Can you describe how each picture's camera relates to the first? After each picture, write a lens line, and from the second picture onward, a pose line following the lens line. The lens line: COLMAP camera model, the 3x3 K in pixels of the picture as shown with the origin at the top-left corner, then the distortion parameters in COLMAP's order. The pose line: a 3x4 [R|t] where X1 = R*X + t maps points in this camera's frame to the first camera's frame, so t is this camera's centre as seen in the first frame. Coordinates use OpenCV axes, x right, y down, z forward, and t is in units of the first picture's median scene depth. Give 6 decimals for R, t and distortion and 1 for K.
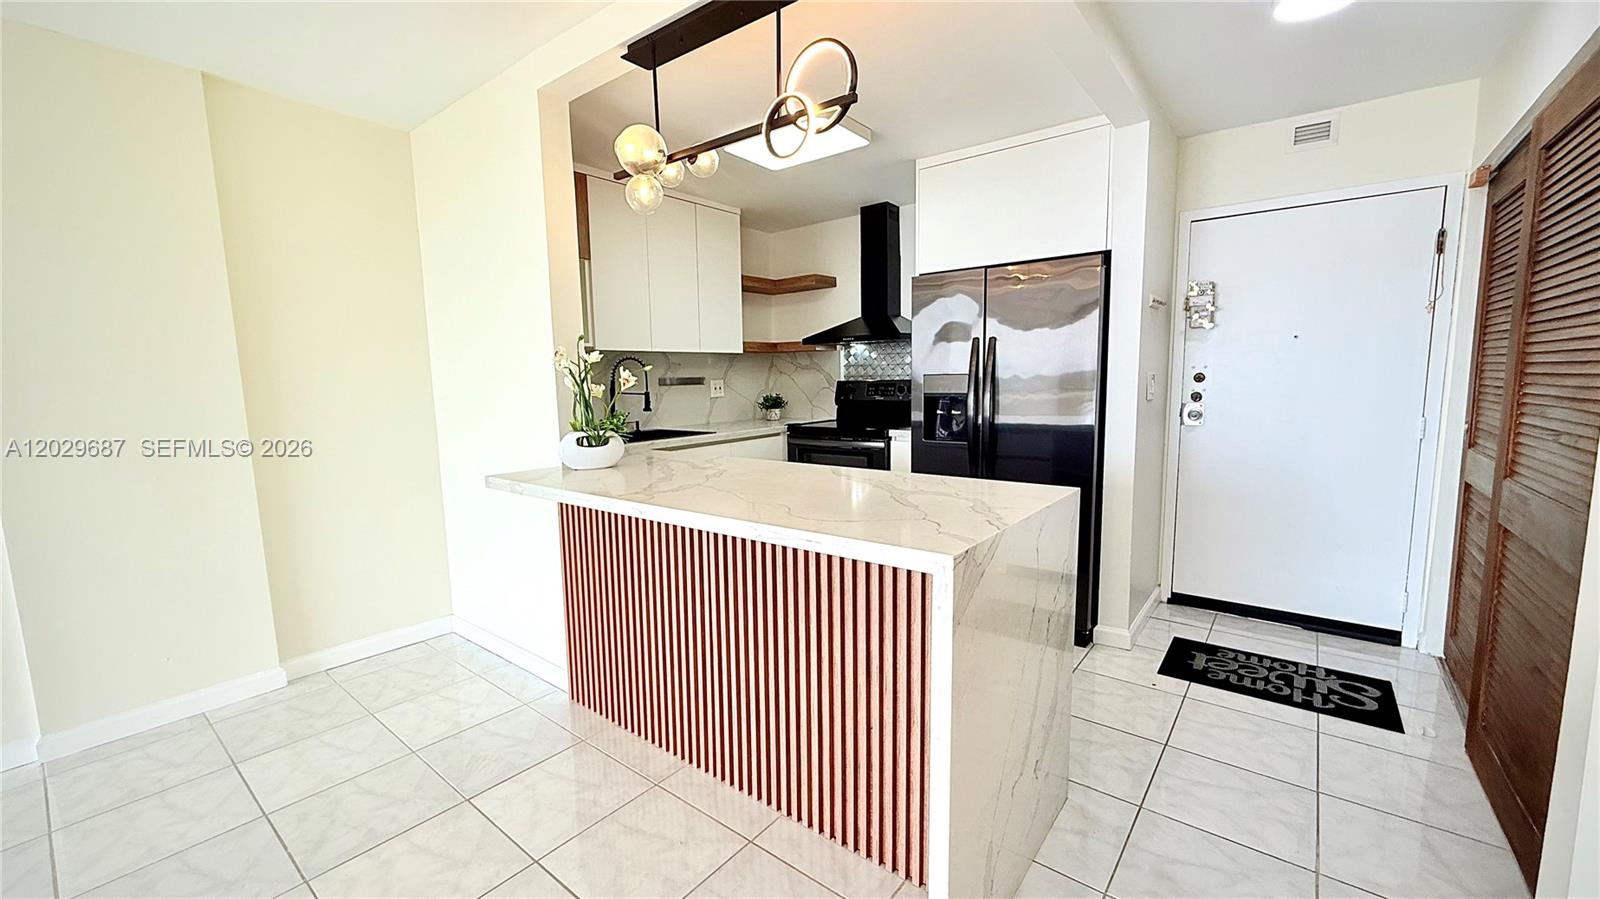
lens RADIAL K [[631.3, 0, 800.0], [0, 631.3, 449.5], [0, 0, 1]] dist [0.000394, 0.000145]
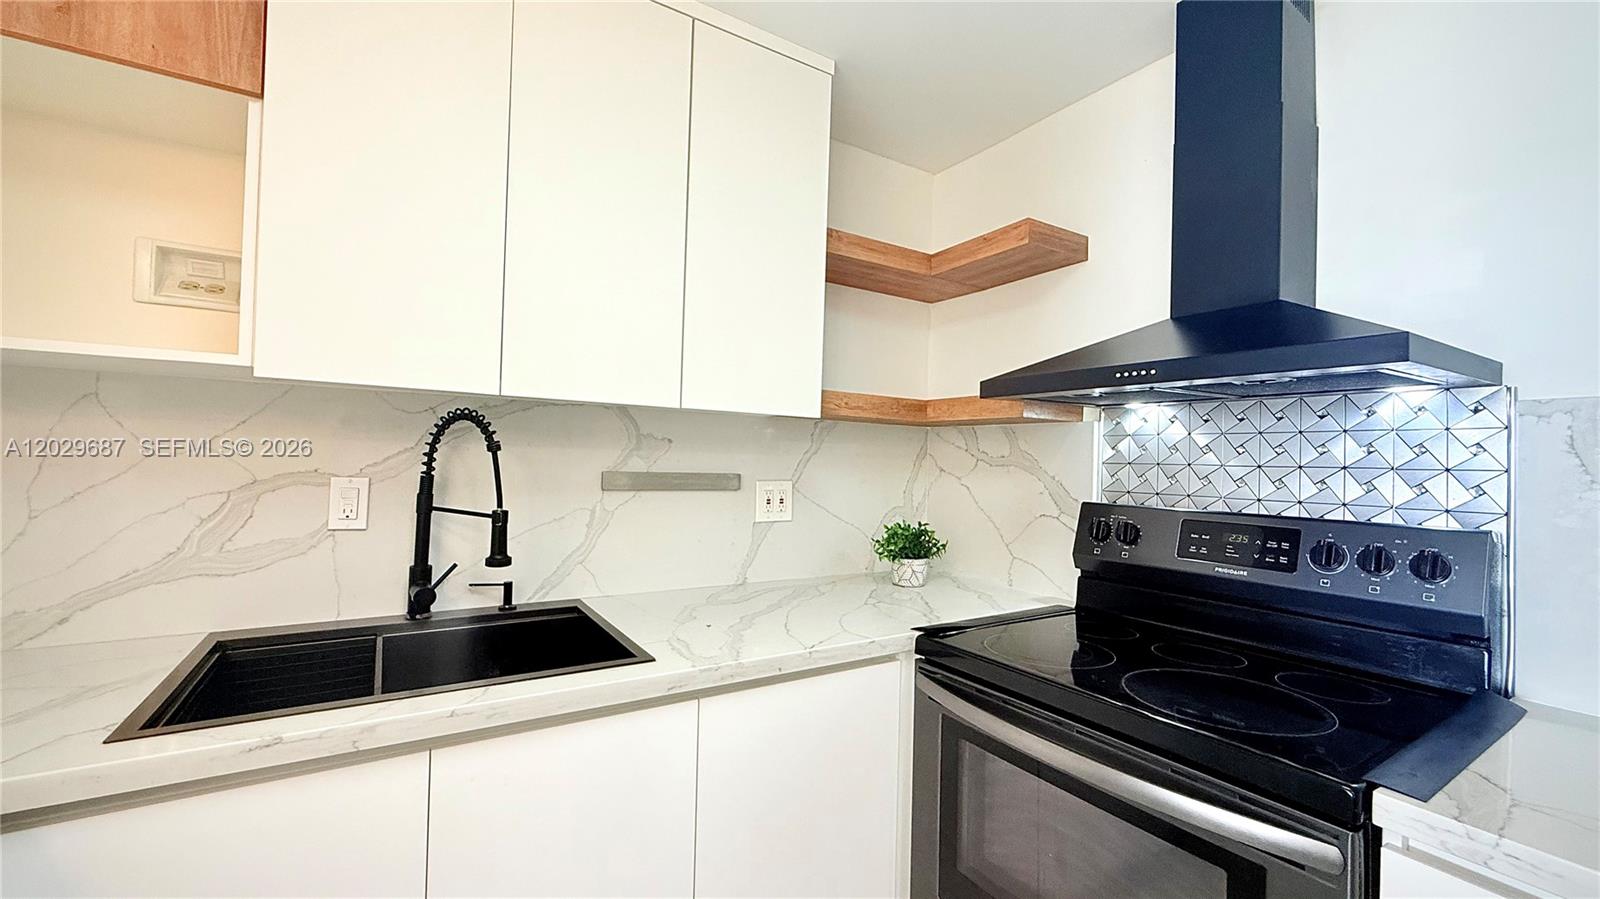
lens RADIAL K [[631.3, 0, 800.0], [0, 631.3, 449.5], [0, 0, 1]] dist [0.000394, 0.000145]
pose [[0.943019, 0.041460, -0.330145, 0.024015], [-0.086788, 0.988510, -0.123761, -0.079572], [0.321220, 0.145361, 0.935782, 0.598981]]
